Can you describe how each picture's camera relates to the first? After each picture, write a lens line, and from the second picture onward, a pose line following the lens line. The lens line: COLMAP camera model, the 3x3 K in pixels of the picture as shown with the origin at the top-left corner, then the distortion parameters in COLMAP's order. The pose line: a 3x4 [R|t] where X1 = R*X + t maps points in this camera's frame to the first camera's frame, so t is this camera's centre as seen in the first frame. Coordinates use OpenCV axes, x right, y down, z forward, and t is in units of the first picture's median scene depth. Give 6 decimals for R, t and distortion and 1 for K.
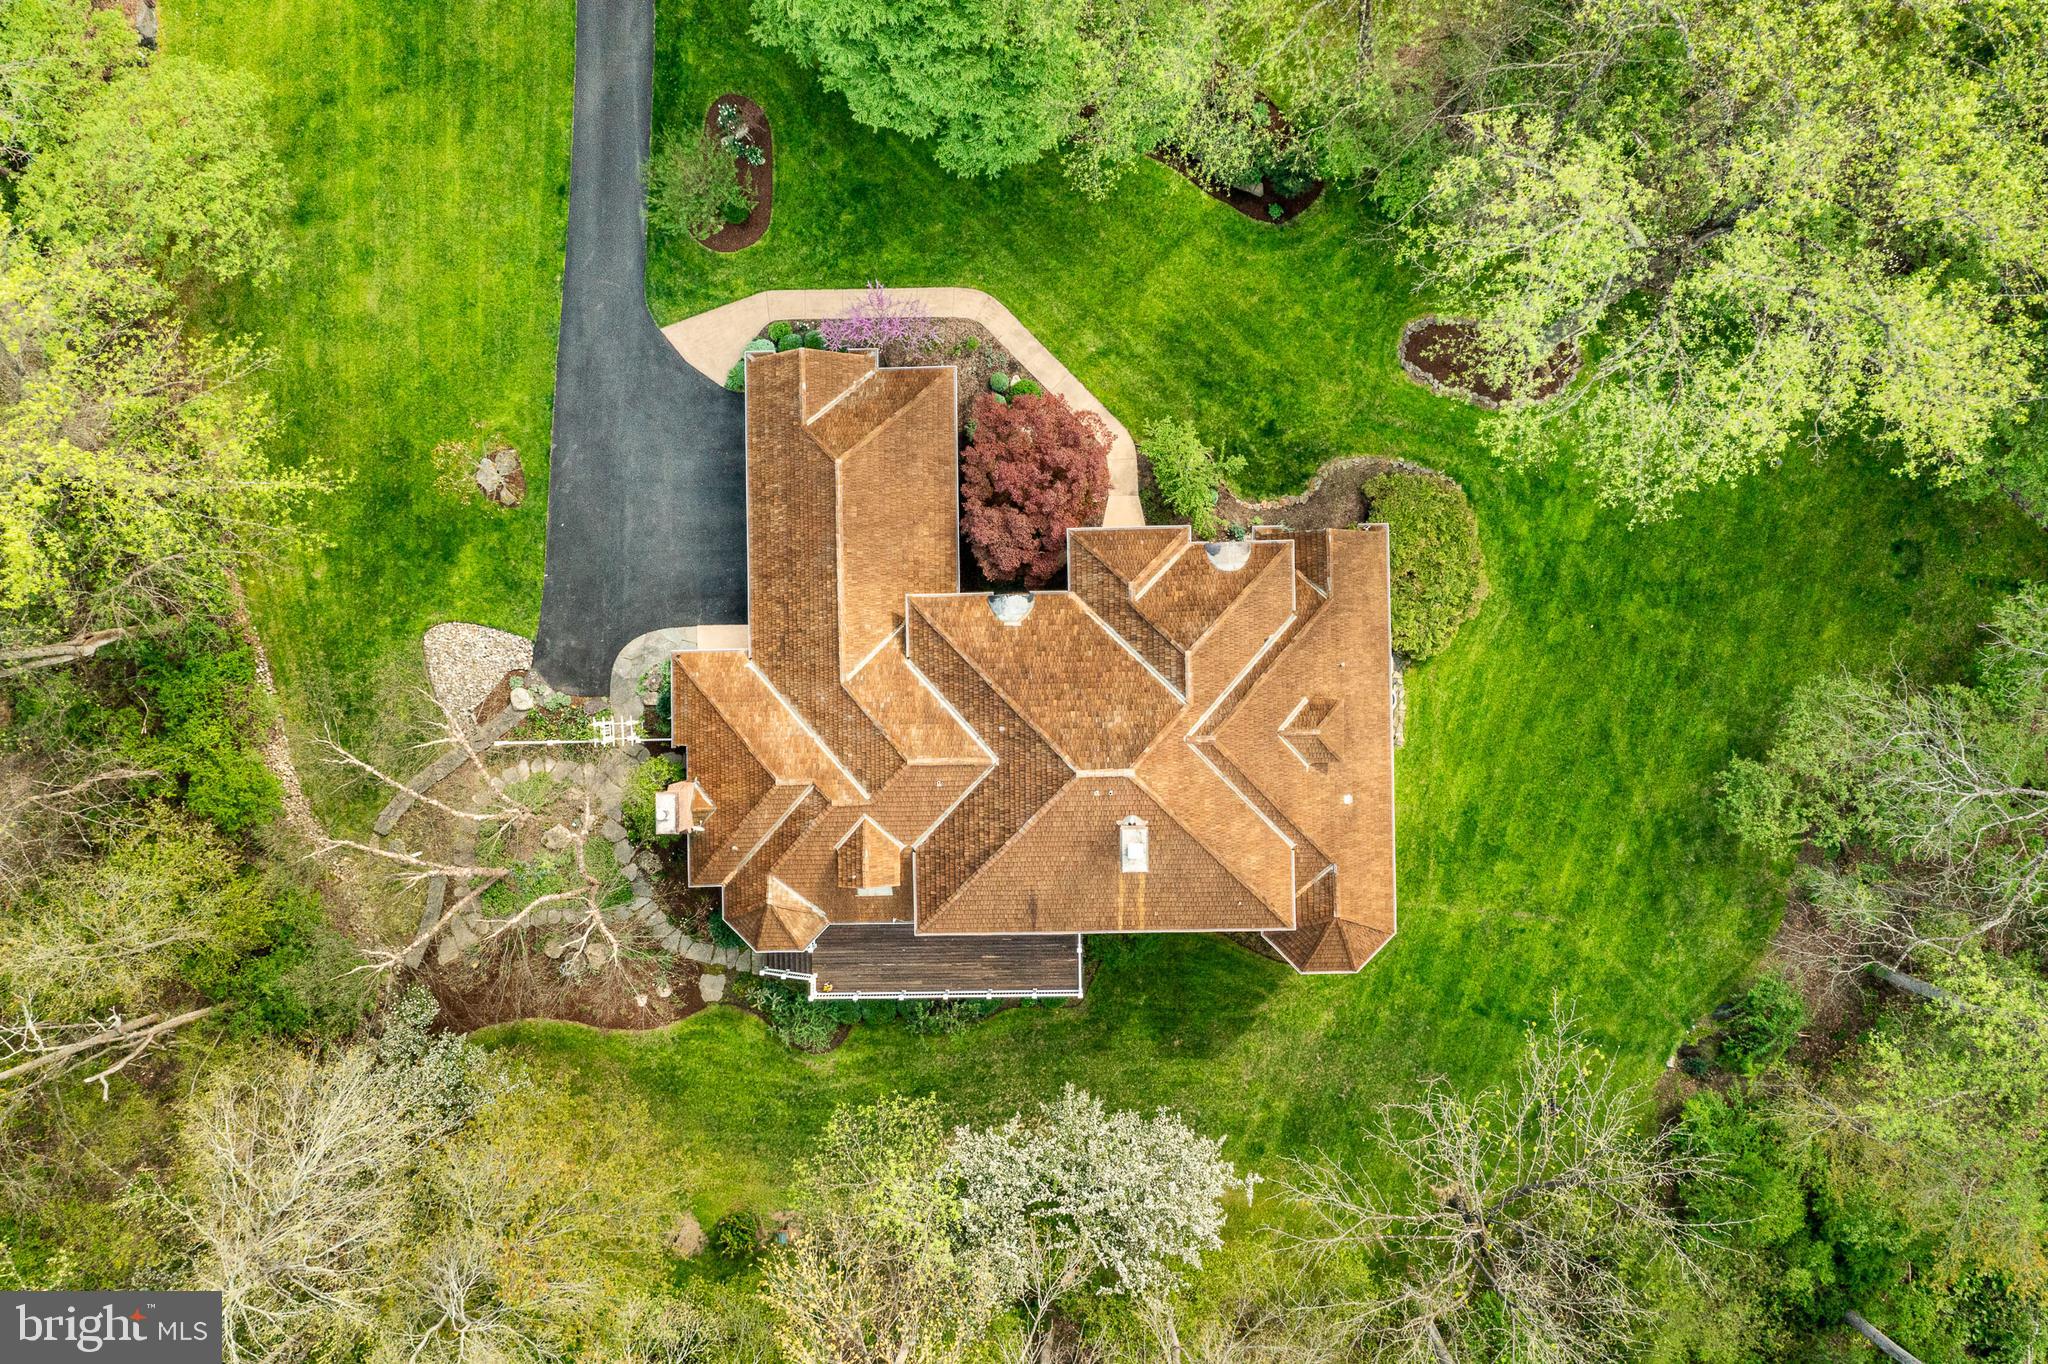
lens RADIAL K [[1652.2, 0, 871.4], [0, 1652.2, 595.2], [0, 0, 1]] dist [-0.003751, -0.002800]
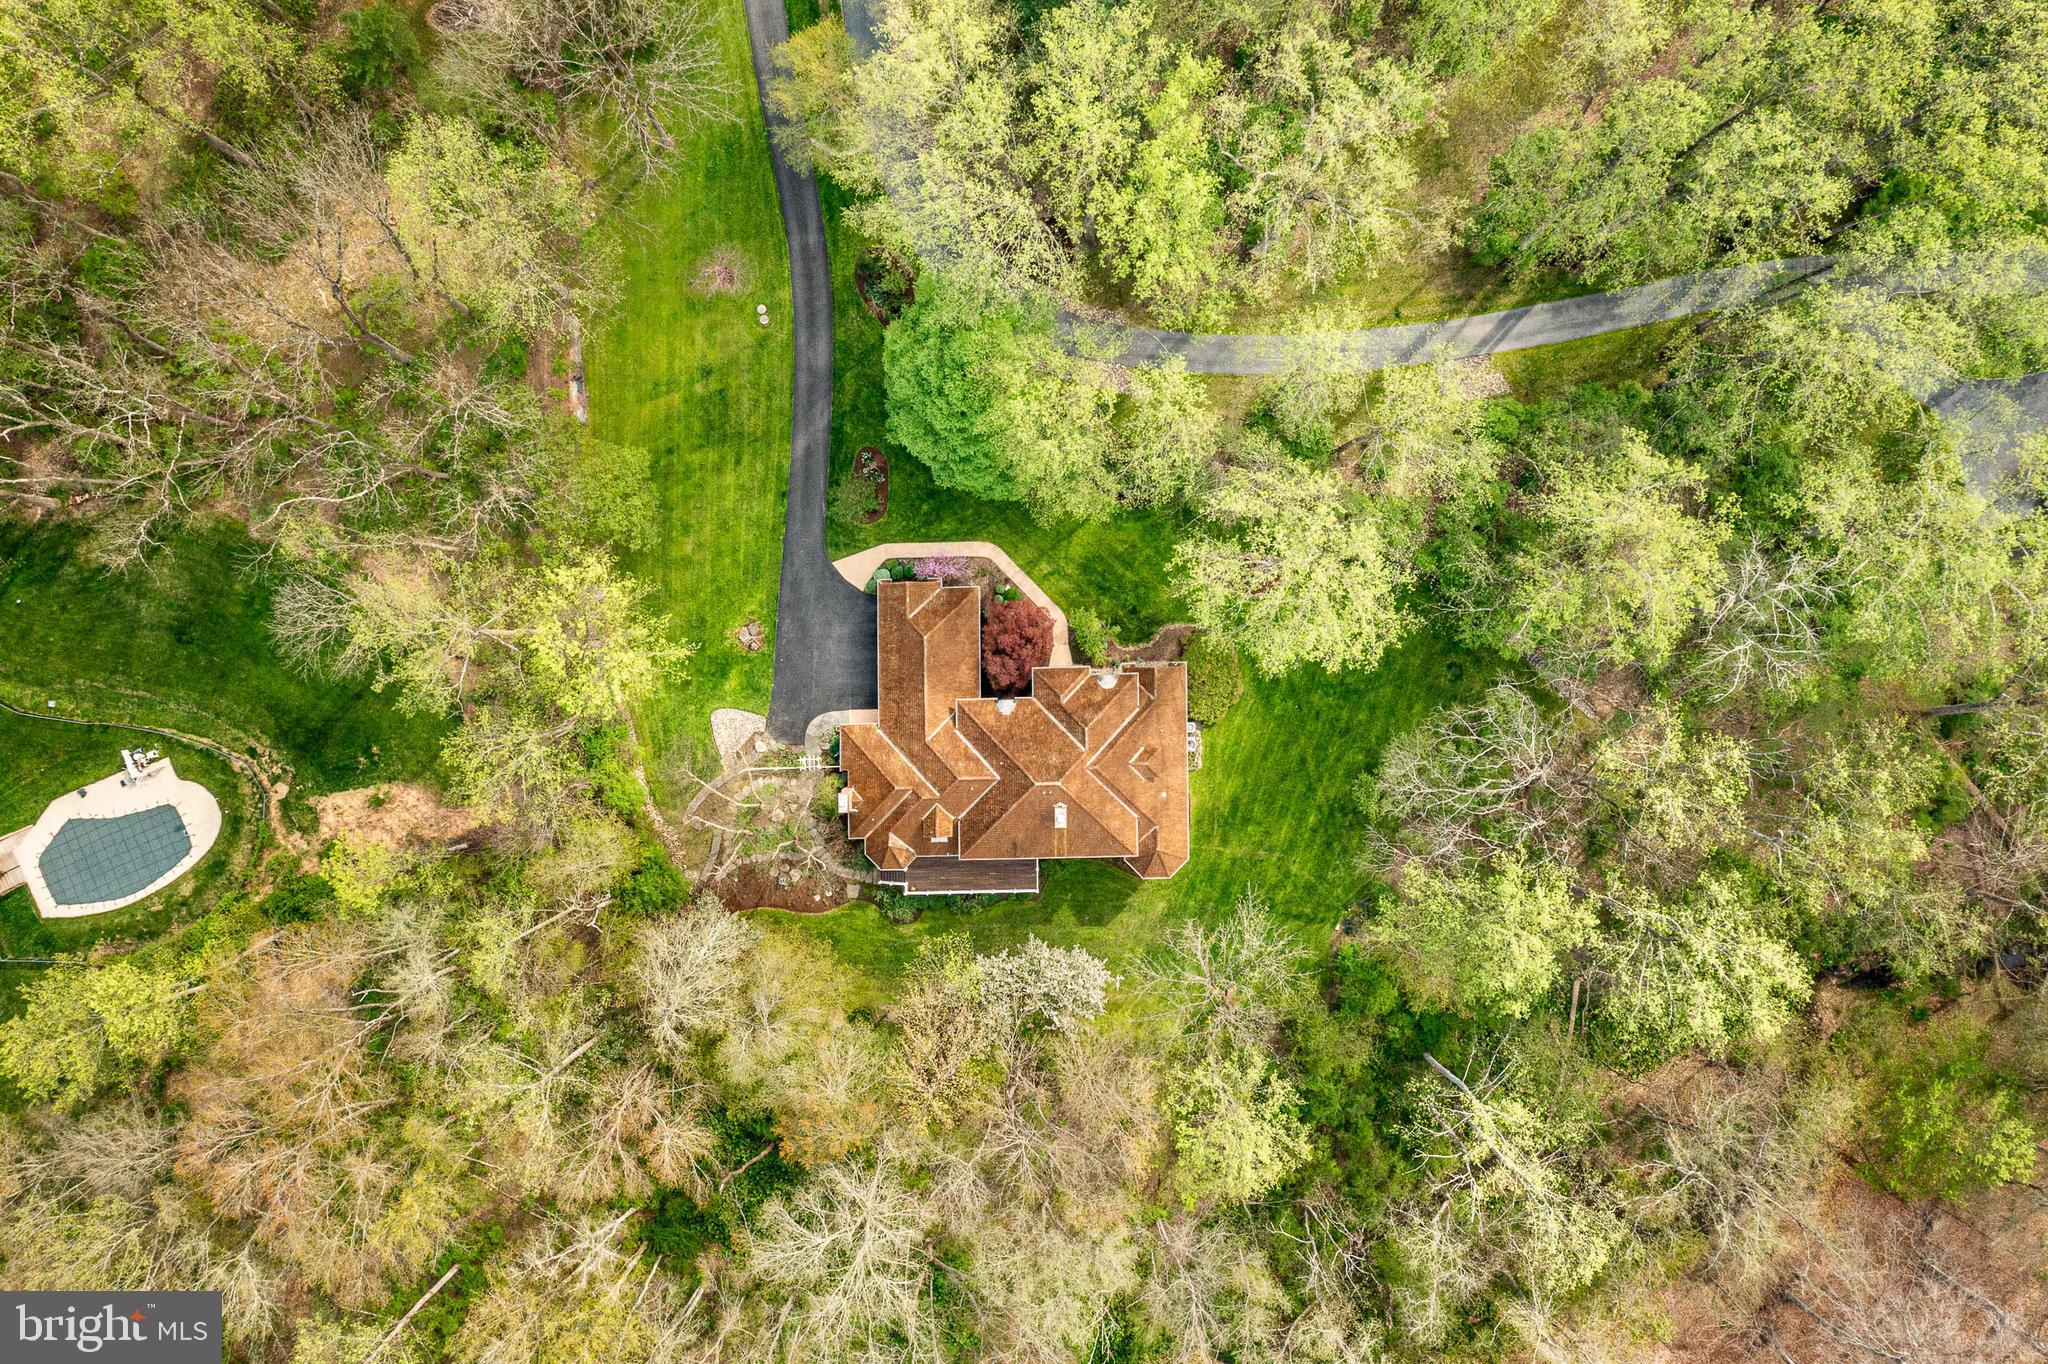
lens RADIAL K [[1671.2, 0, 1023.6], [0, 1671.2, 625.9], [0, 0, 1]] dist [-0.000318, -0.002516]
pose [[0.994409, 0.005121, 0.105476, -0.111378], [-0.007432, 0.999741, 0.021528, -0.131484], [-0.105338, -0.022191, 0.994189, -1.058279]]
